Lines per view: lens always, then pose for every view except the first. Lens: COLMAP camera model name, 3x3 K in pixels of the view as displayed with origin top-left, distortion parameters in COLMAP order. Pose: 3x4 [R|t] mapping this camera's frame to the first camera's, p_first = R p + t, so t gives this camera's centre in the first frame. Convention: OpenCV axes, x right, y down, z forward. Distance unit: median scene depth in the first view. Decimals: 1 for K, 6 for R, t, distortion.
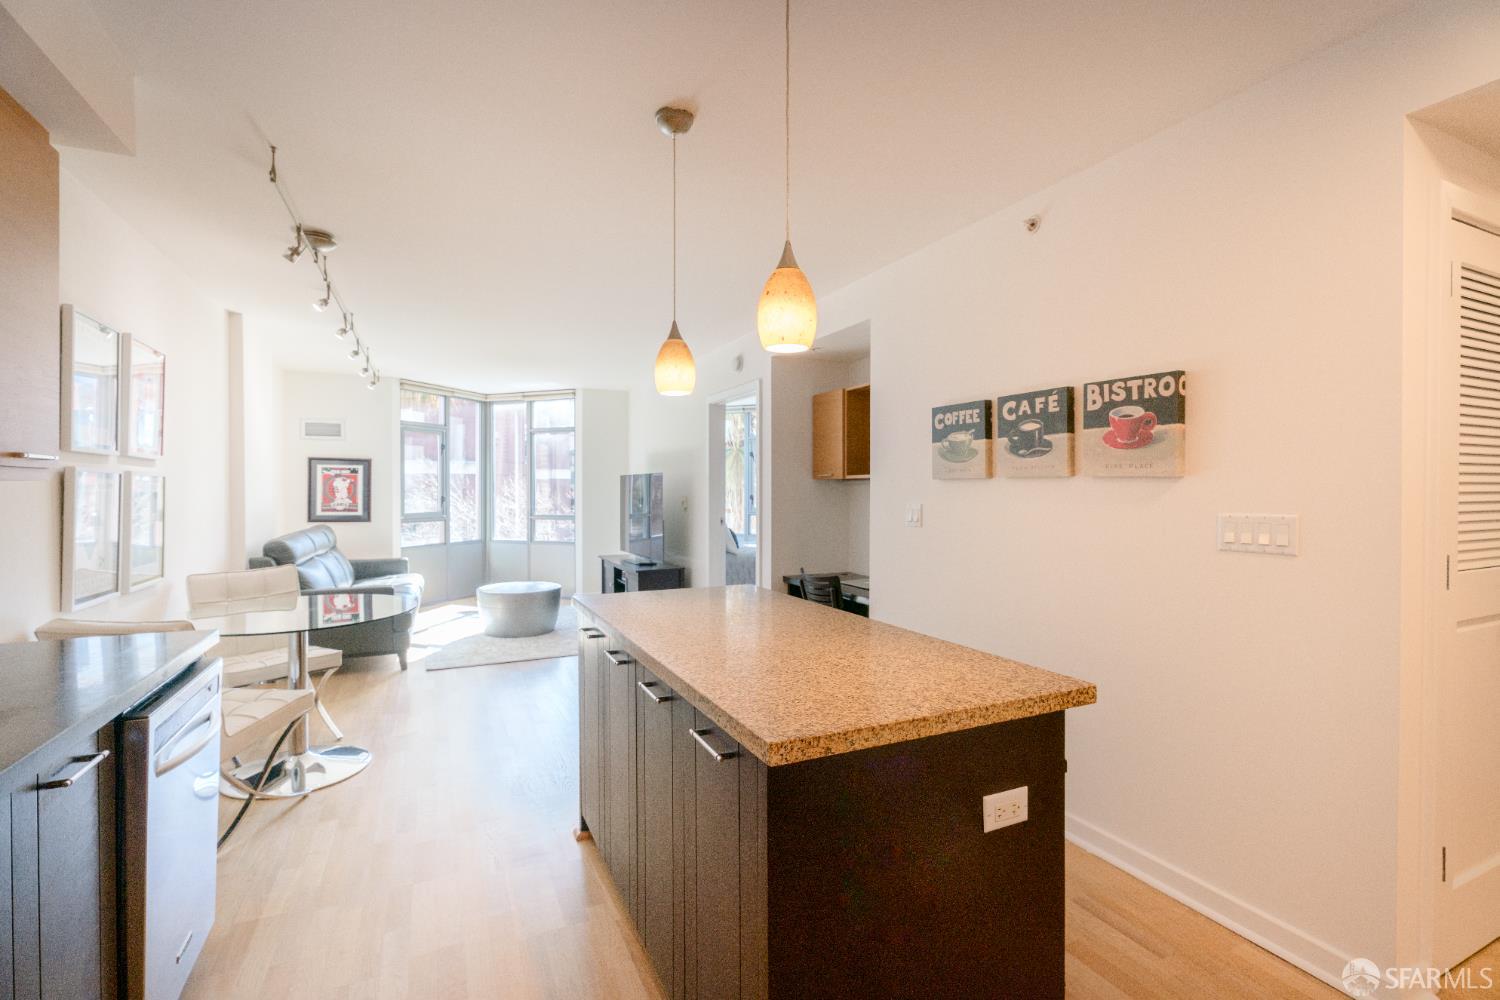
lens RADIAL K [[685.6, 0, 721.5], [0, 685.6, 498.8], [0, 0, 1]] dist [-0.065672, 0.016773]
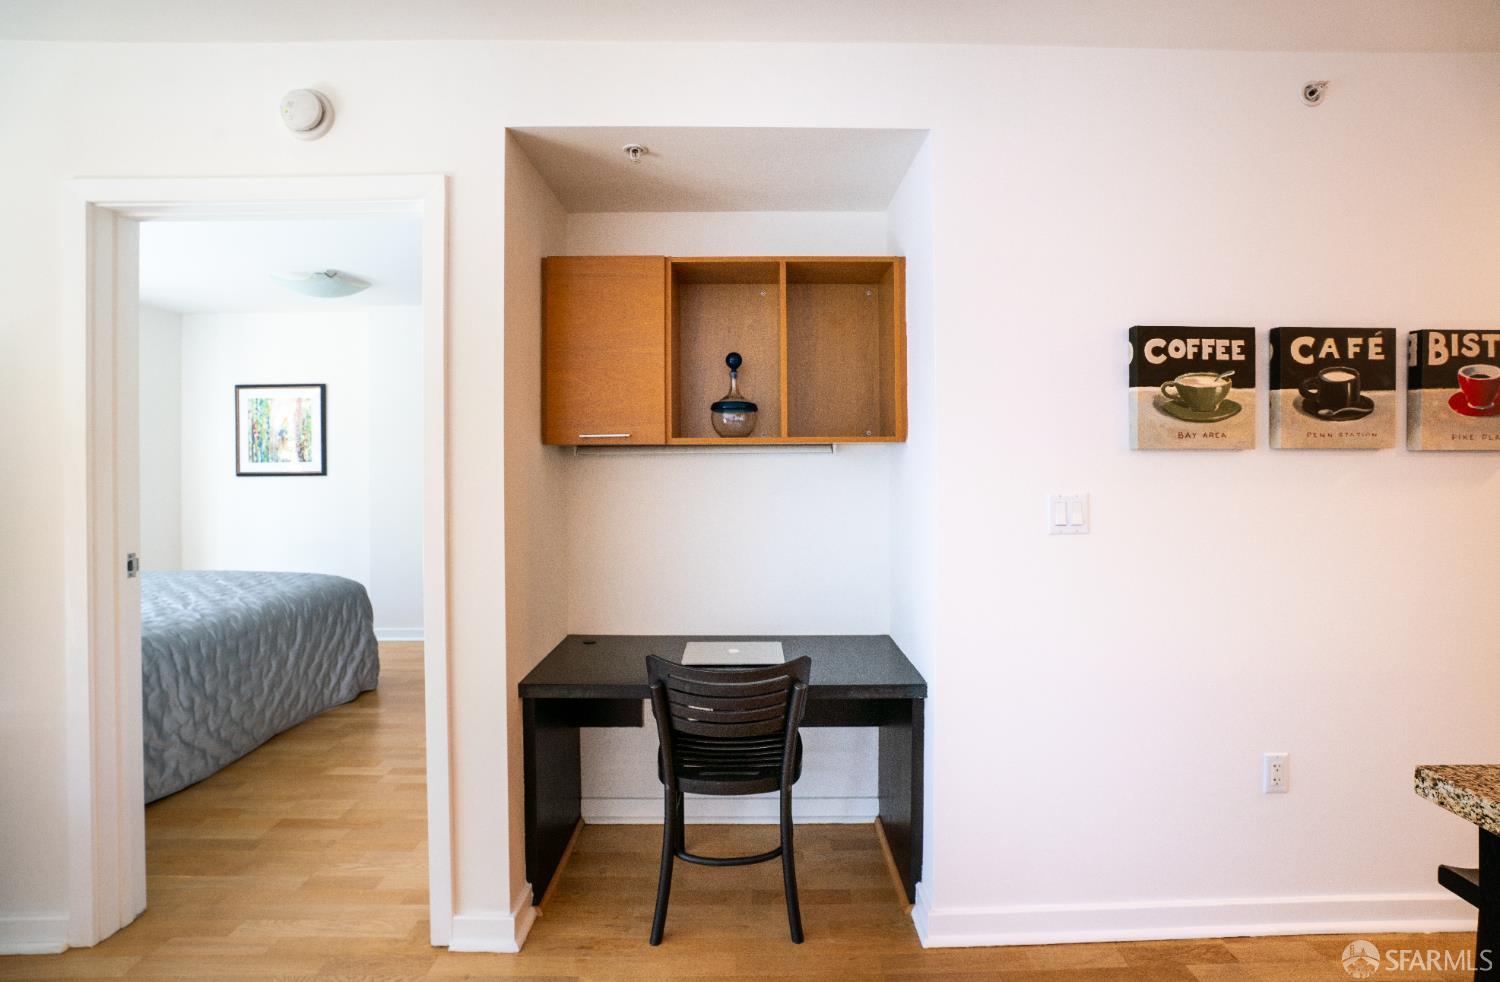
lens RADIAL K [[647.6, 0, 734.6], [0, 647.6, 476.9], [0, 0, 1]] dist [-0.020344, 0.006451]
pose [[0.370678, -0.007810, 0.928729, -0.348934], [0.012078, 0.999921, 0.003588, -0.011389], [-0.928683, 0.009887, 0.370743, 1.189225]]
